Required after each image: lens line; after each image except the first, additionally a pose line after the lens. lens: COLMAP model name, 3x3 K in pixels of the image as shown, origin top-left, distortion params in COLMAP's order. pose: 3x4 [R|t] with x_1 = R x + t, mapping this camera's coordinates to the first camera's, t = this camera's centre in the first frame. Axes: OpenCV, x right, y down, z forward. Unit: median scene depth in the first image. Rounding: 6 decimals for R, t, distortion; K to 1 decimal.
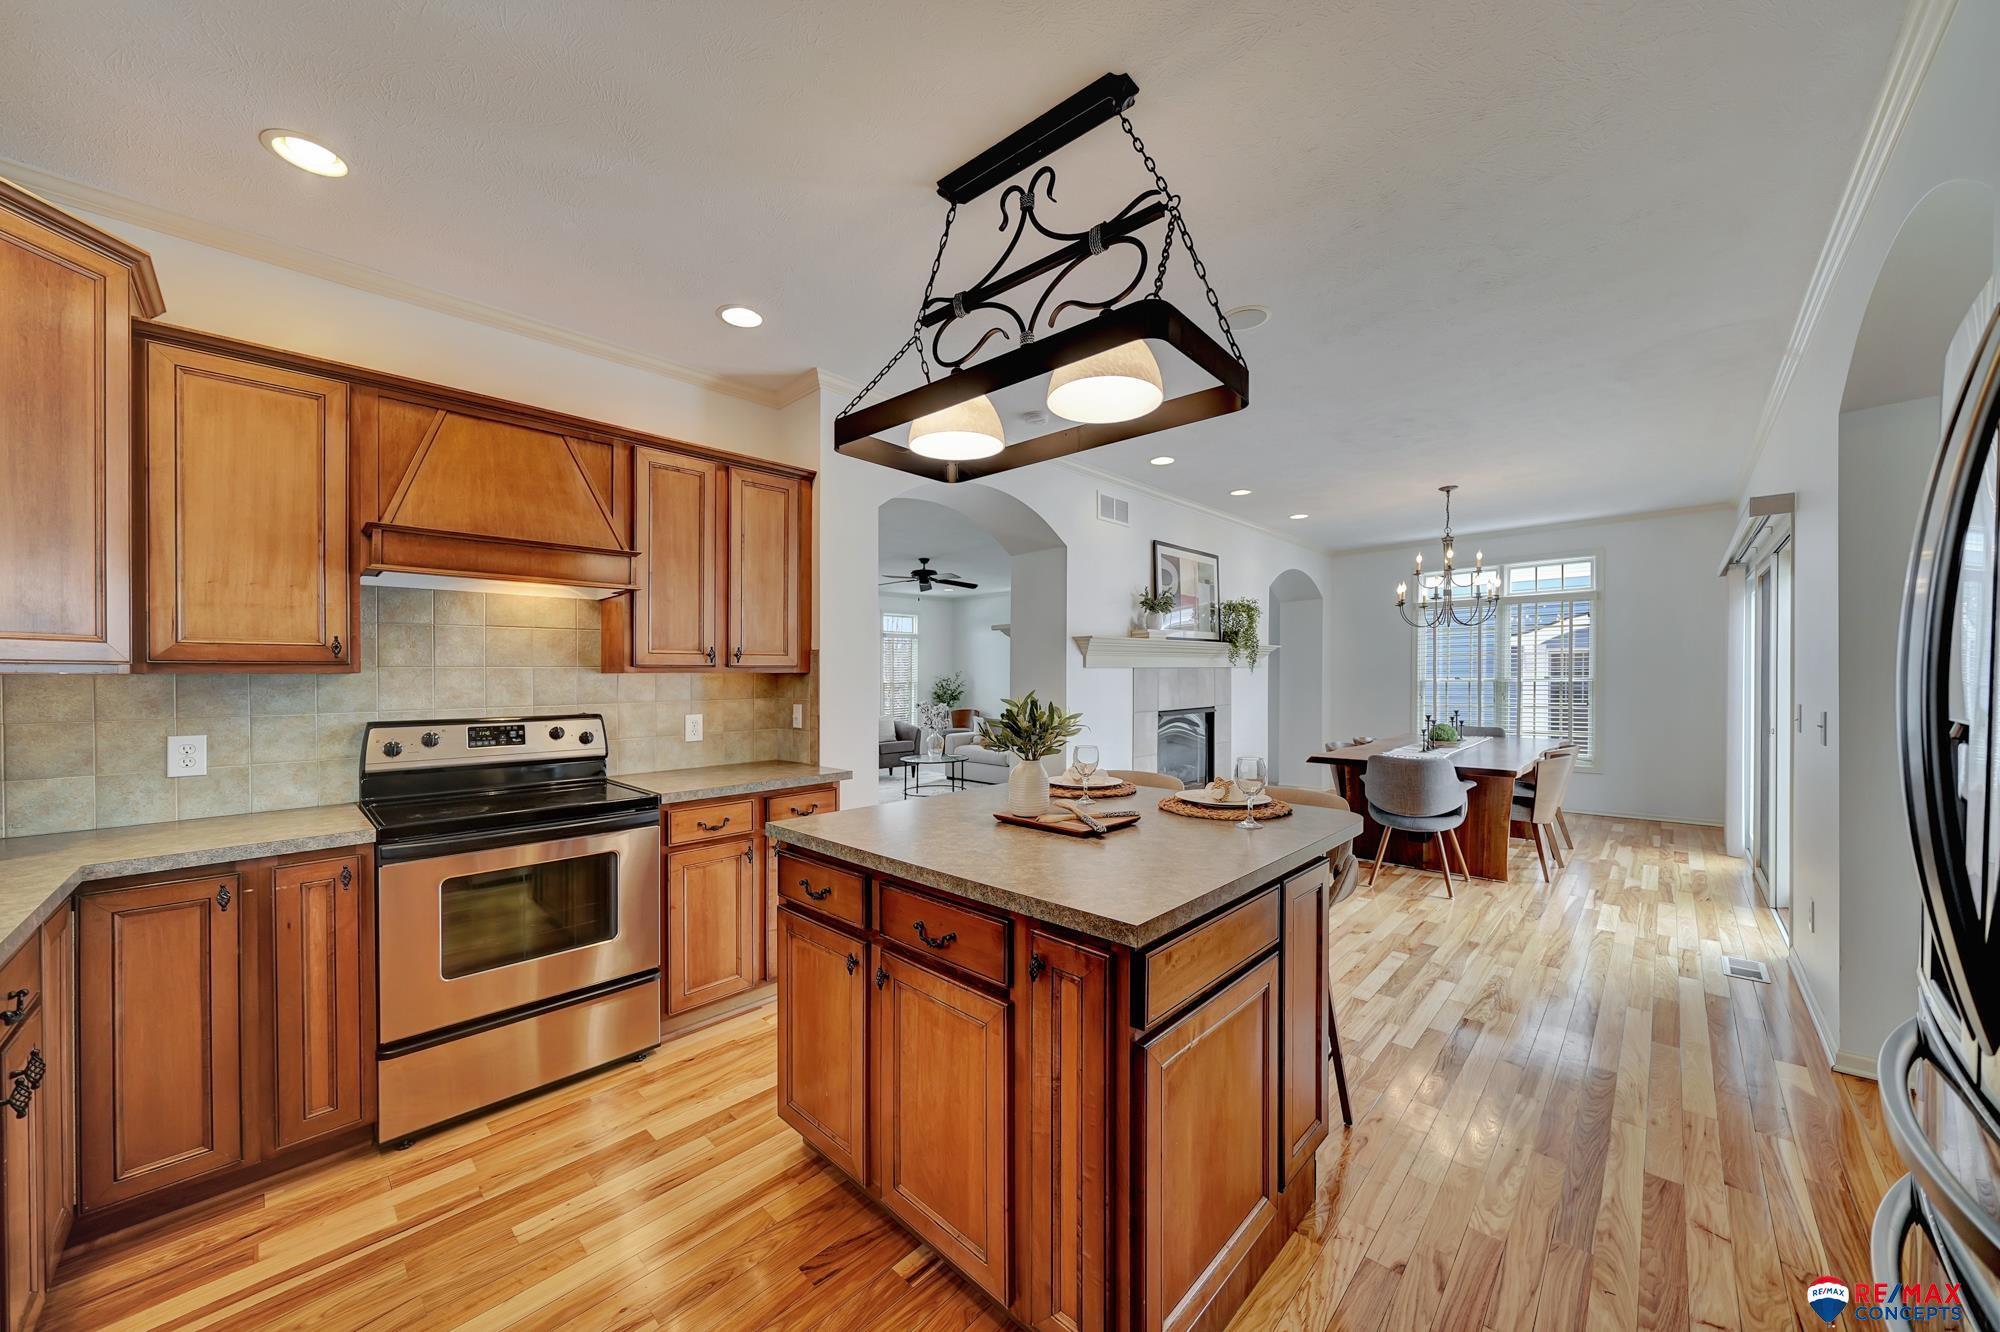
lens RADIAL K [[695.4, 0, 993.5], [0, 695.4, 673.0], [0, 0, 1]] dist [-0.008002, 0.000217]
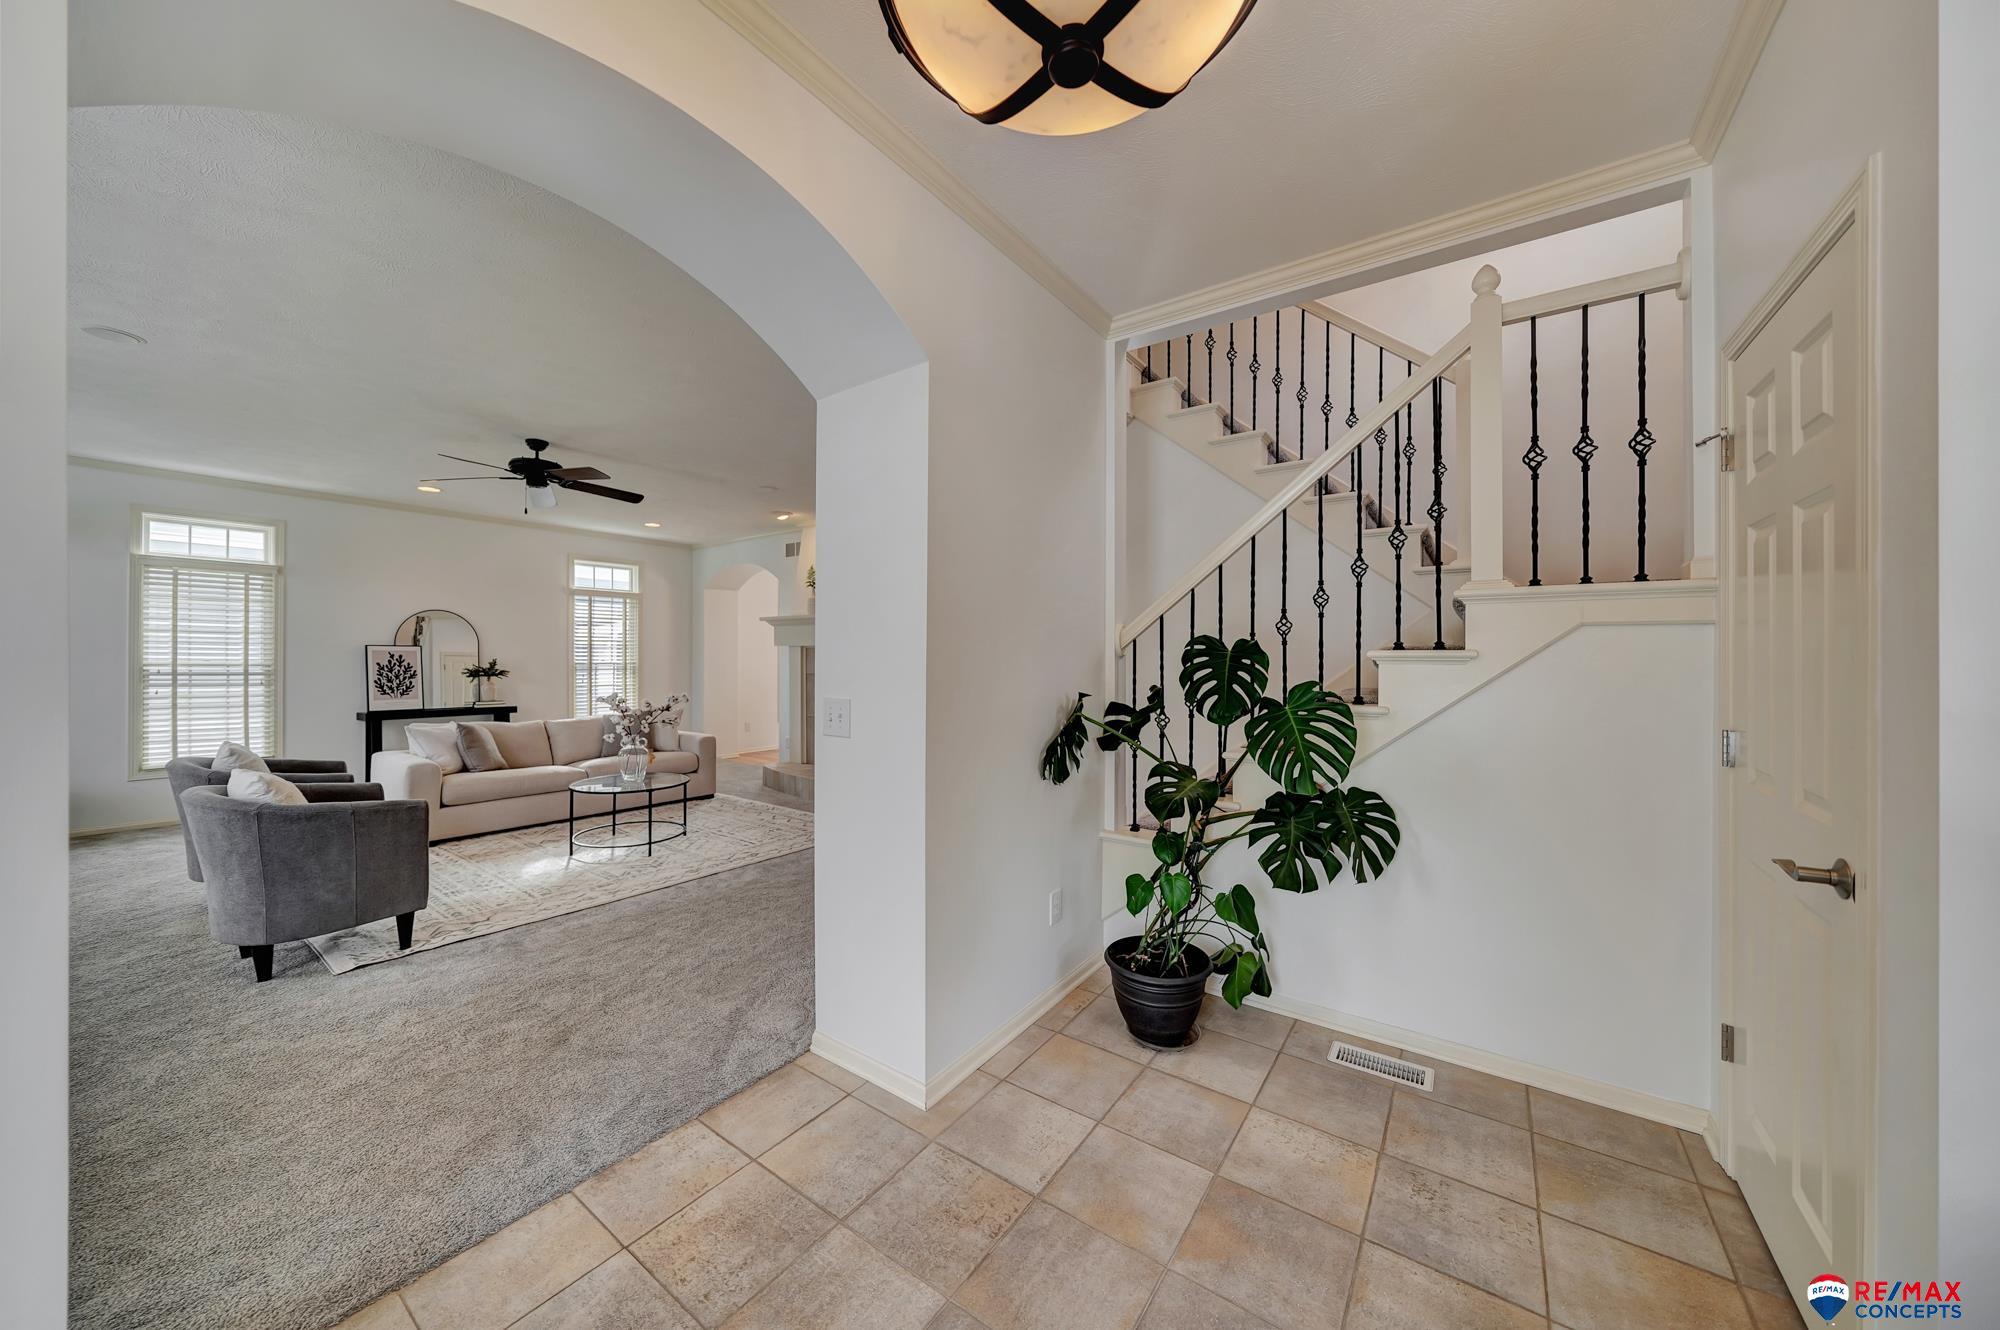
lens RADIAL K [[695.4, 0, 998.4], [0, 695.4, 657.0], [0, 0, 1]] dist [-0.008002, 0.000217]
pose [[-0.146190, 0.007288, 0.989230, -2.569805], [-0.006586, 0.999944, -0.008340, 0.037002], [-0.989235, -0.007734, -0.146134, 2.584878]]
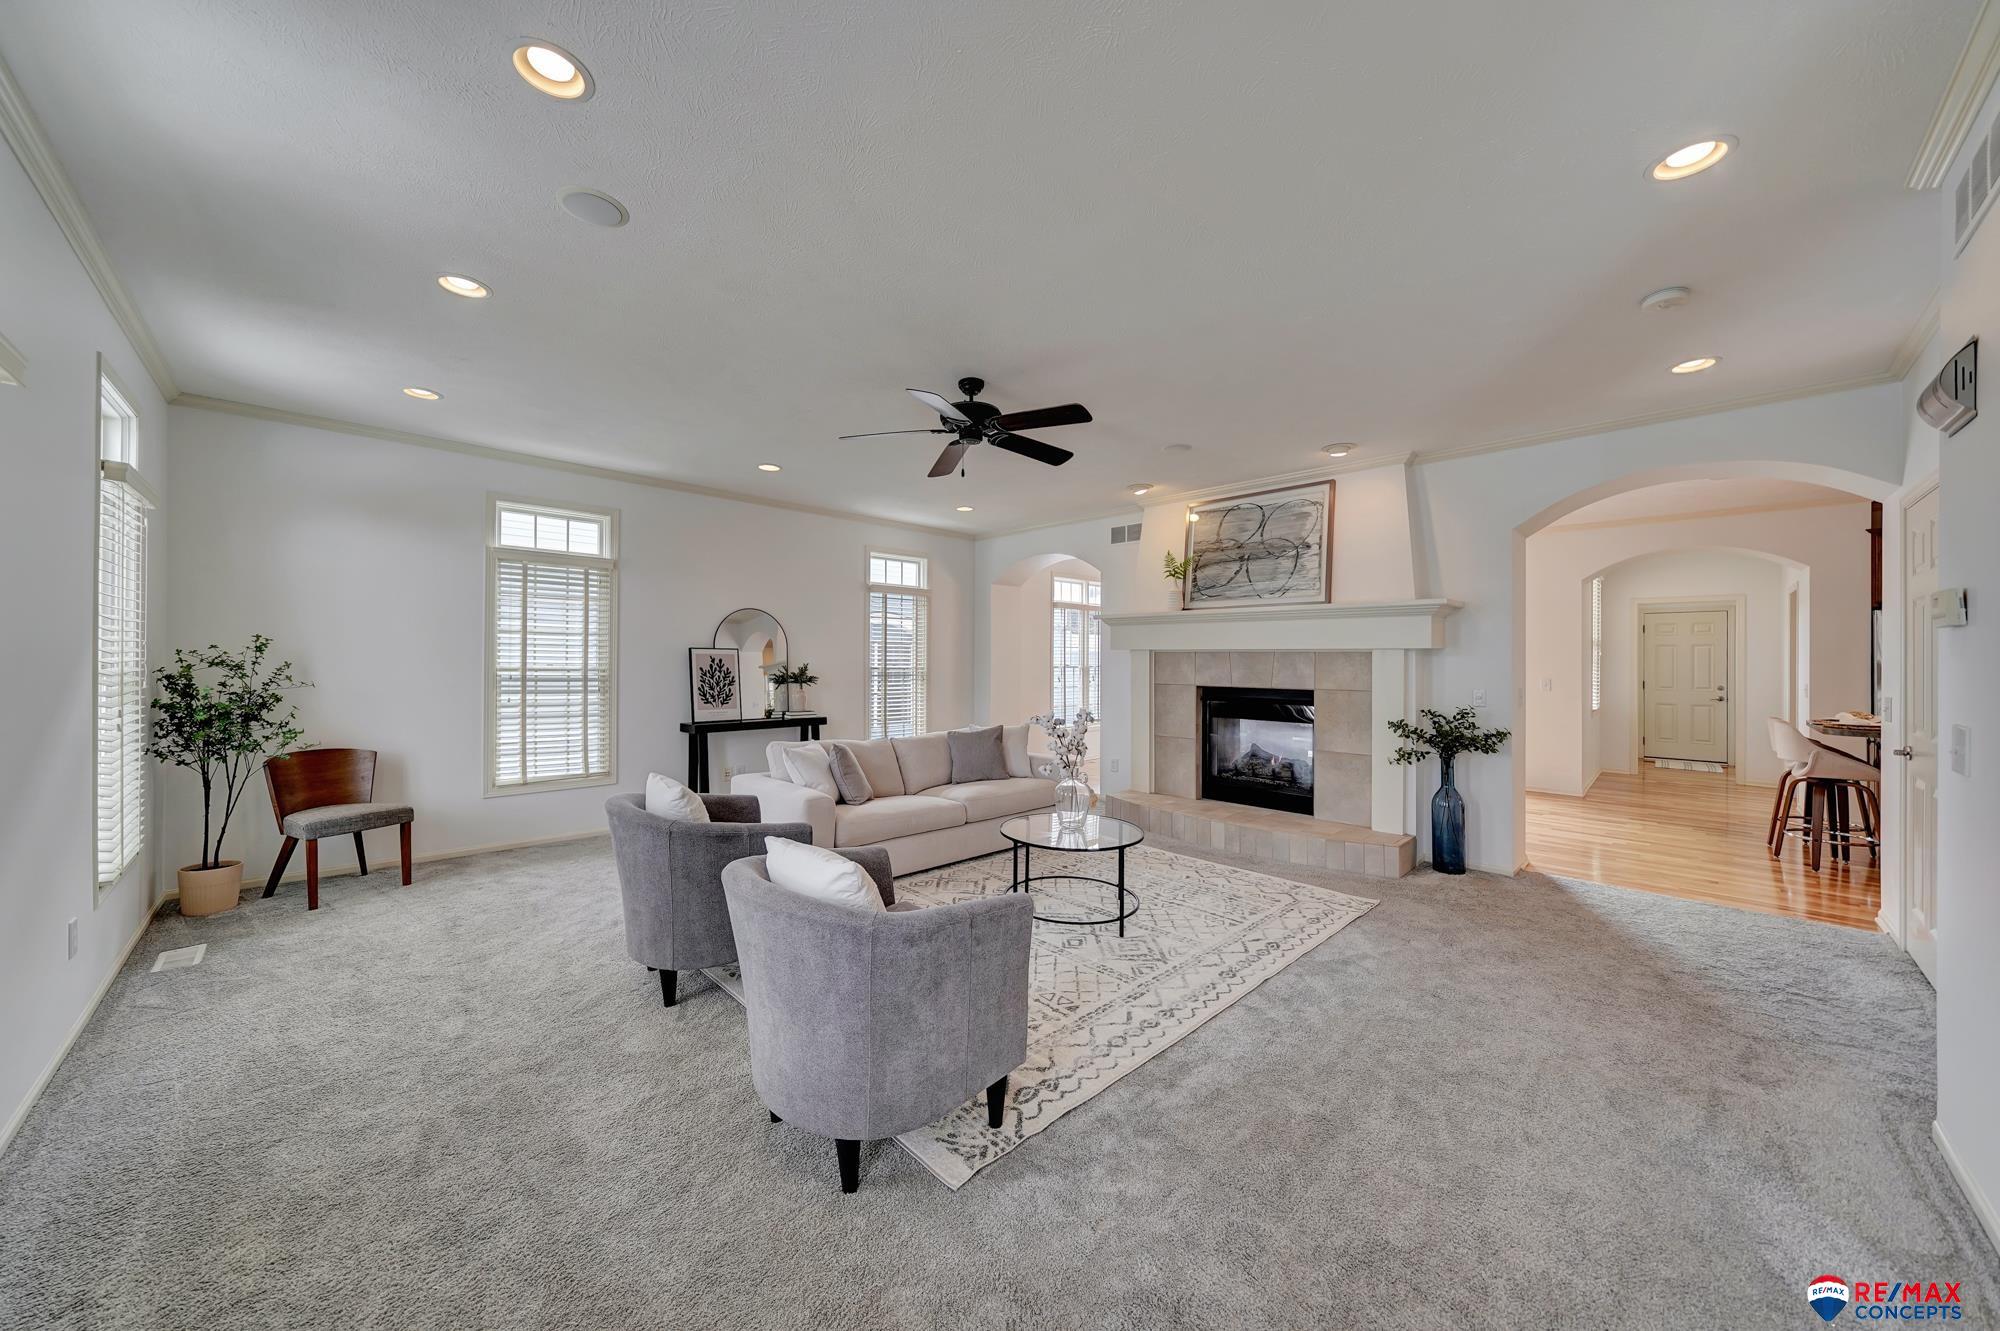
lens RADIAL K [[695.4, 0, 981.1], [0, 695.4, 662.1], [0, 0, 1]] dist [-0.008002, 0.000217]
pose [[0.038222, 0.005199, 0.999256, -1.907264], [-0.012229, 0.999914, -0.004734, 0.032570], [-0.999194, -0.012039, 0.038282, 3.546678]]
